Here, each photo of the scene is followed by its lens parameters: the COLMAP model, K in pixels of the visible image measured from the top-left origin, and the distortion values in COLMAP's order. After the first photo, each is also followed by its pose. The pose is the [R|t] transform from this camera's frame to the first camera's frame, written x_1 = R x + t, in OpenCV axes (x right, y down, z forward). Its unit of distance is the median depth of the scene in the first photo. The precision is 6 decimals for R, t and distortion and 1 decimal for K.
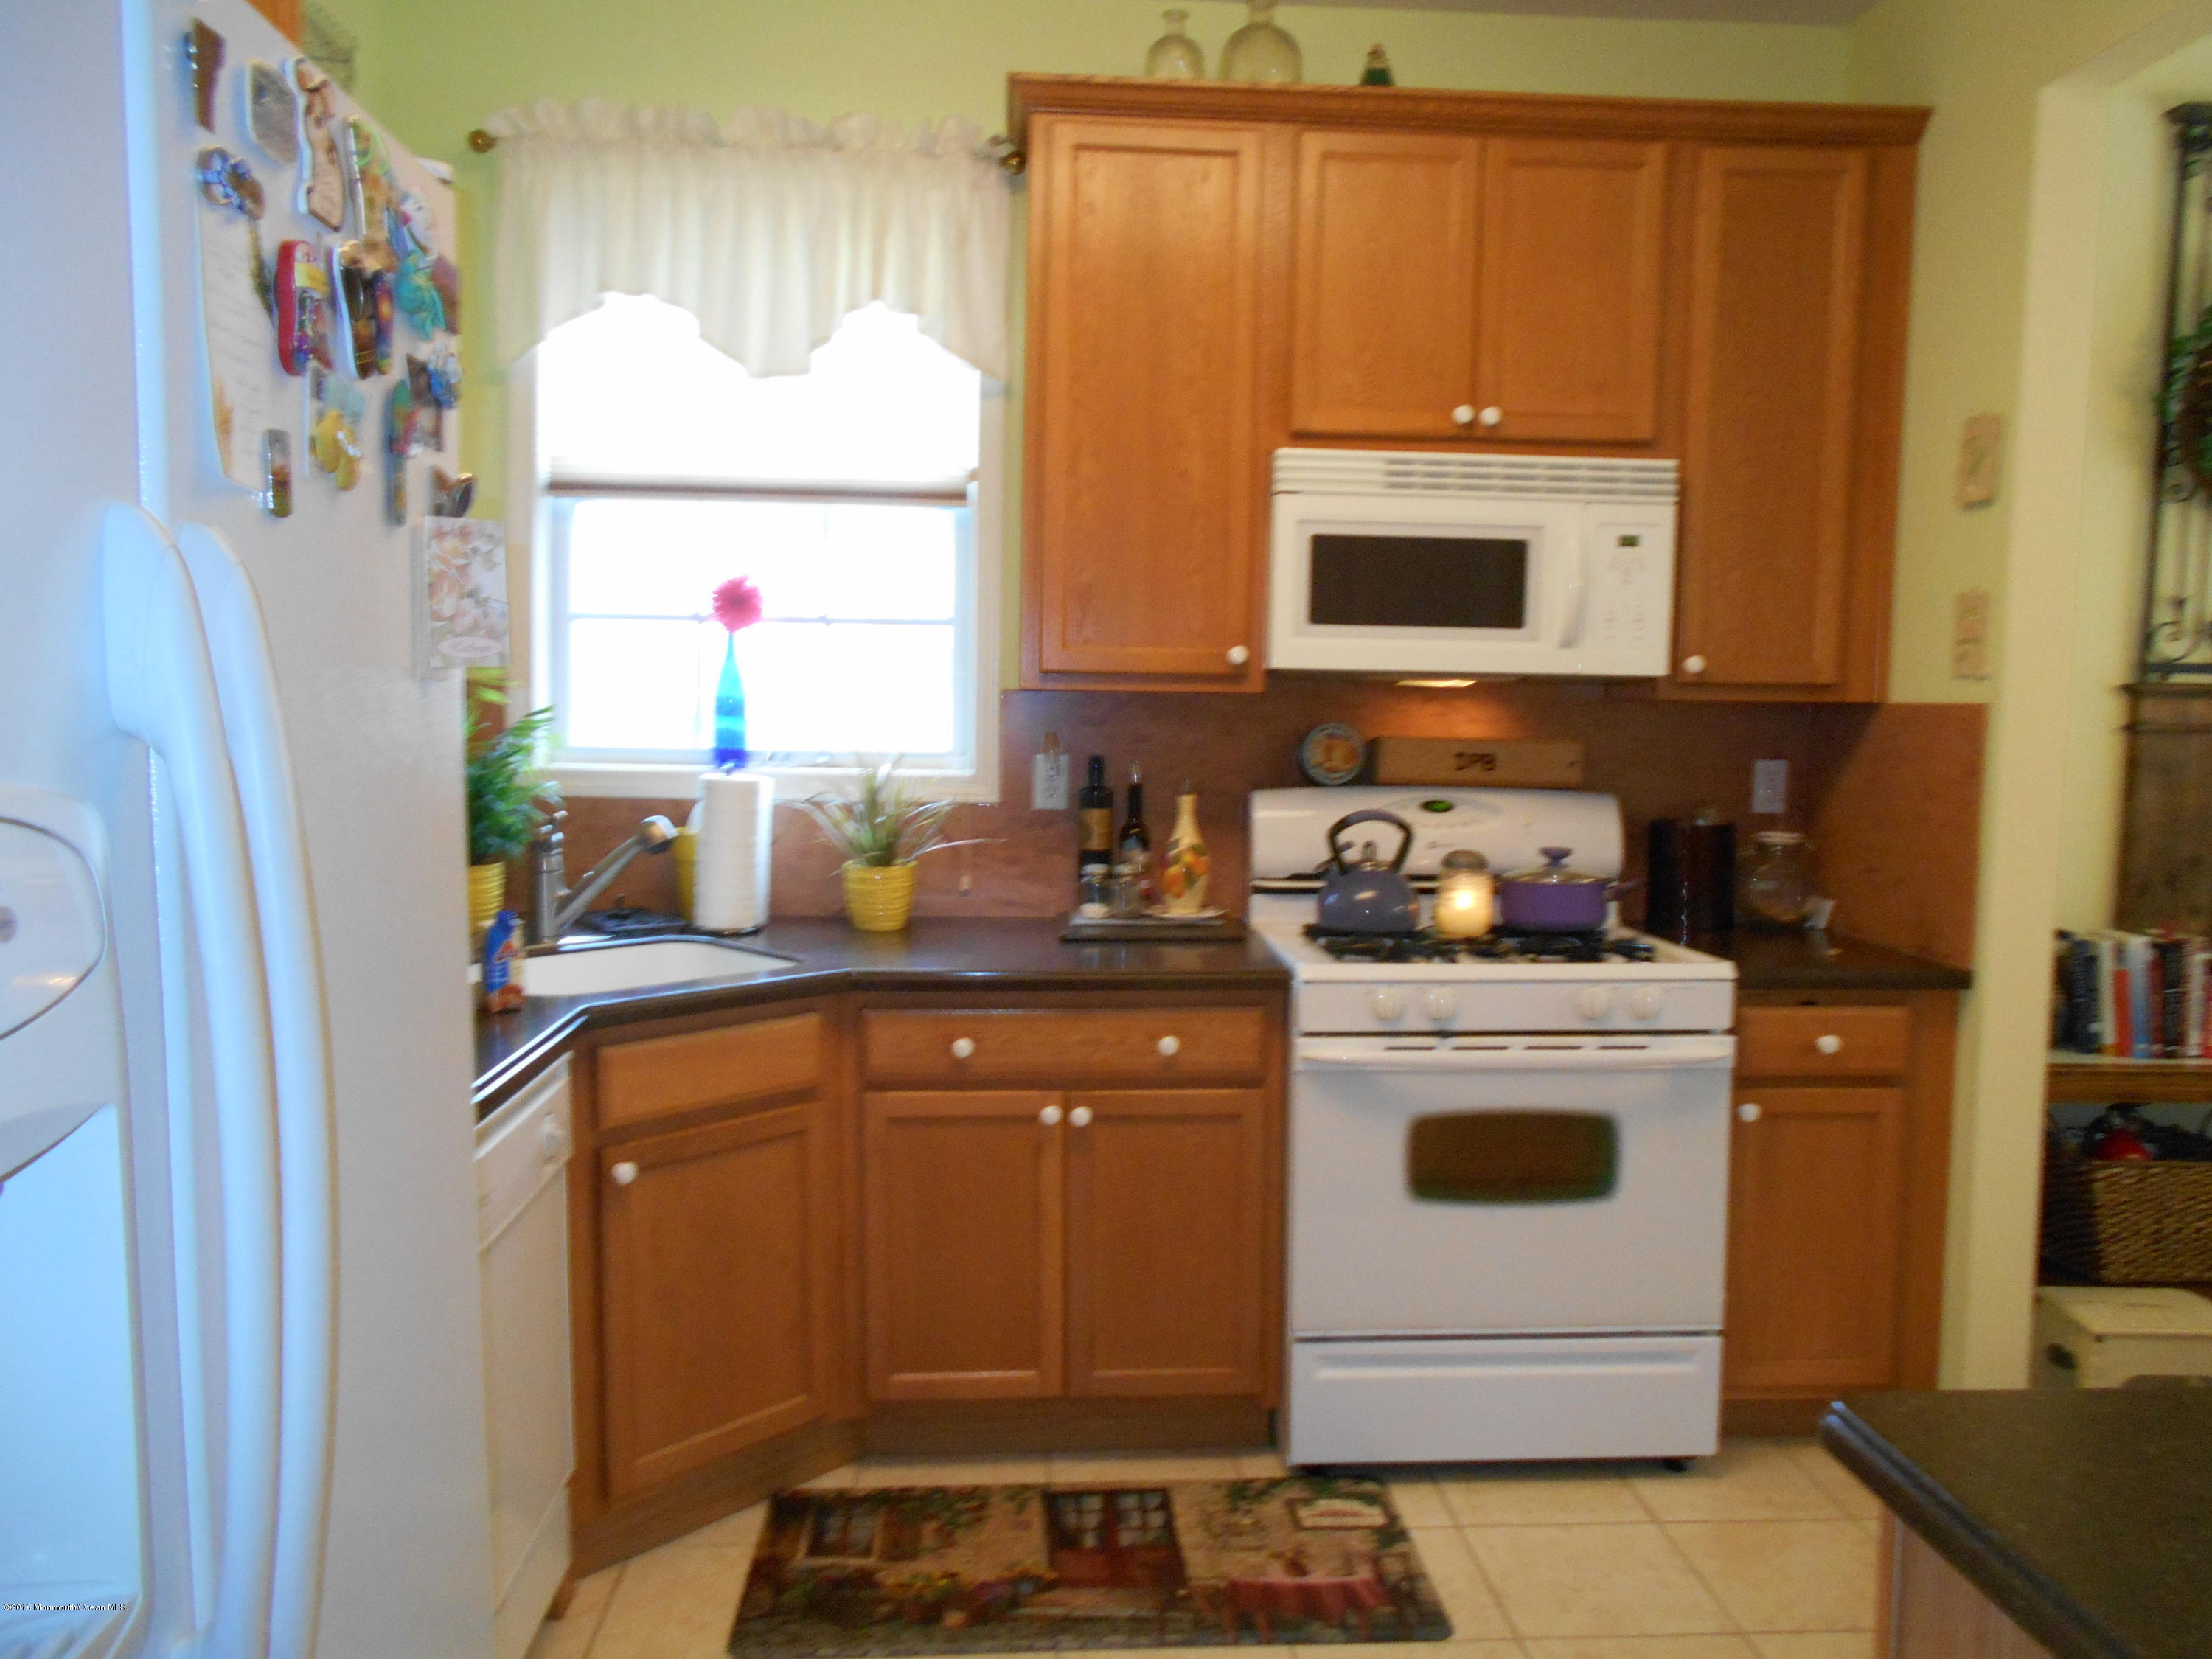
lens RADIAL K [[1665.0, 0, 1155.3], [0, 1665.0, 827.1], [0, 0, 1]] dist [-0.011630, 0.009303]
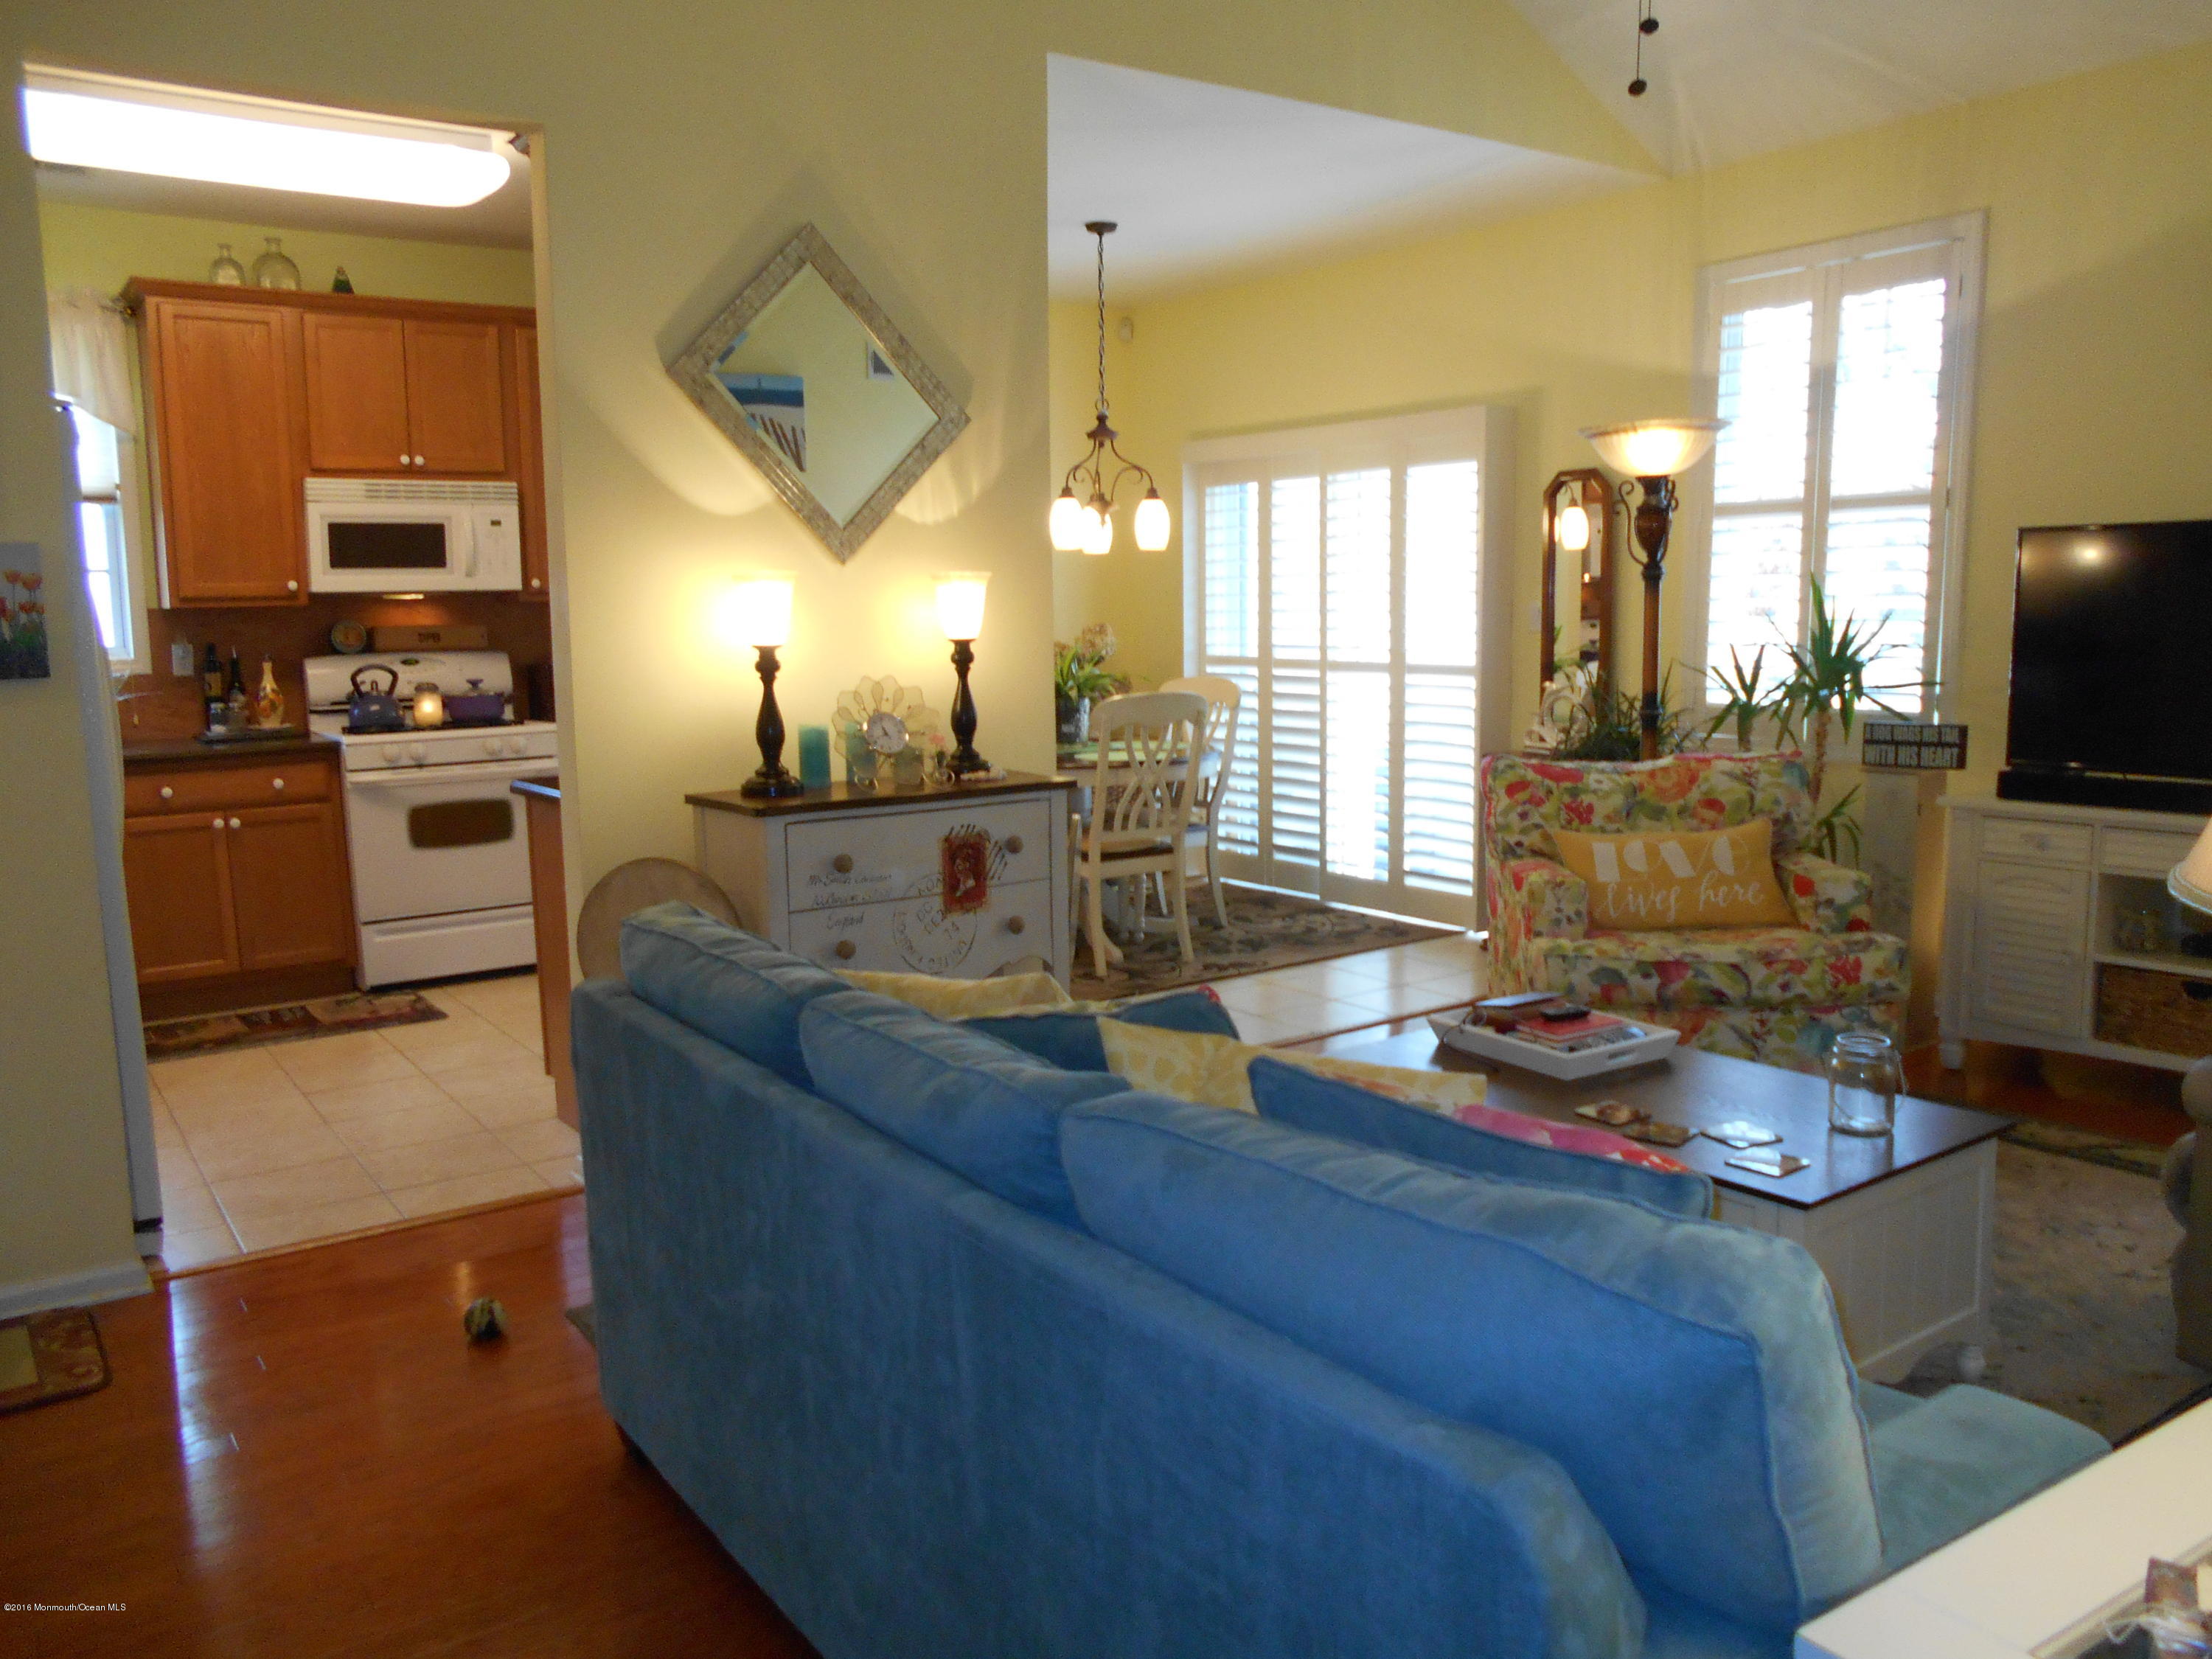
lens RADIAL K [[1734.6, 0, 1039.3], [0, 1734.6, 820.9], [0, 0, 1]] dist [-0.053630, 0.088952]
pose [[0.872334, -0.093586, 0.479870, -0.180044], [0.071465, 0.995374, 0.064207, 0.101602], [-0.483659, -0.021716, 0.874987, -1.169798]]
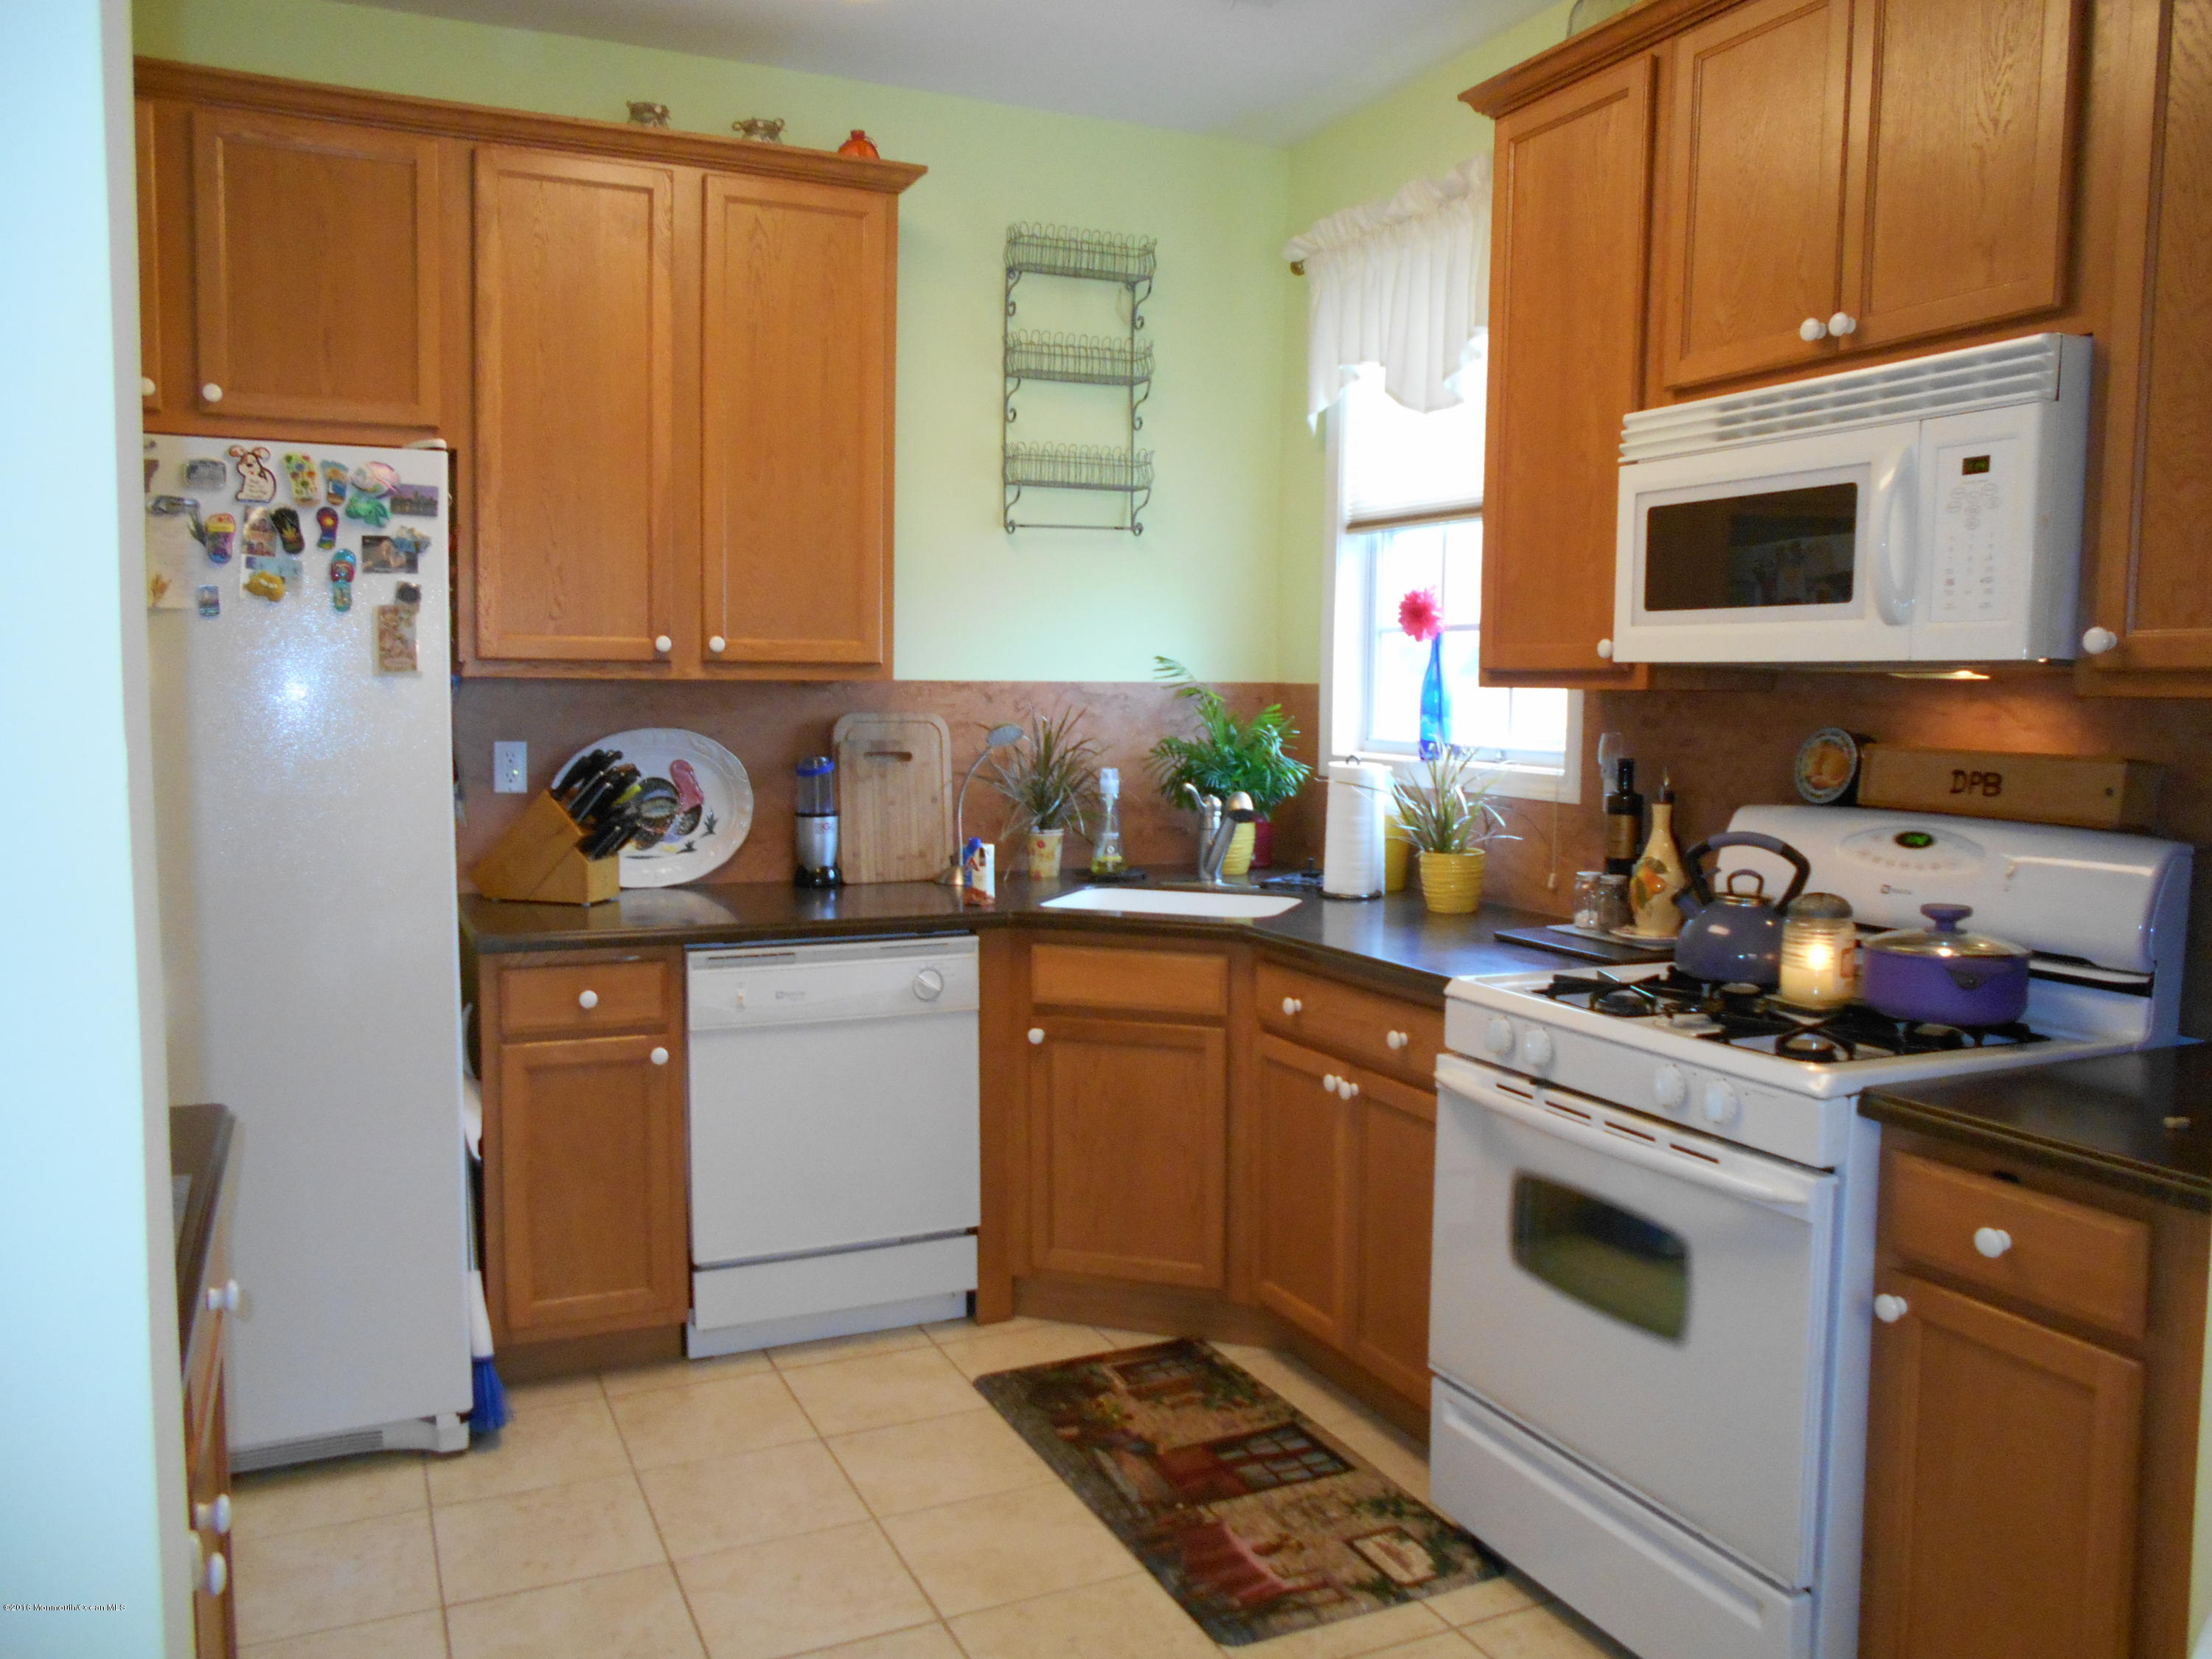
lens RADIAL K [[1665.0, 0, 1155.3], [0, 1665.0, 827.1], [0, 0, 1]] dist [-0.011630, 0.009303]
pose [[0.381747, 0.067561, -0.921794, 0.803504], [-0.073232, 0.996400, 0.042701, -0.027500], [0.921361, 0.051204, 0.385321, 0.433253]]
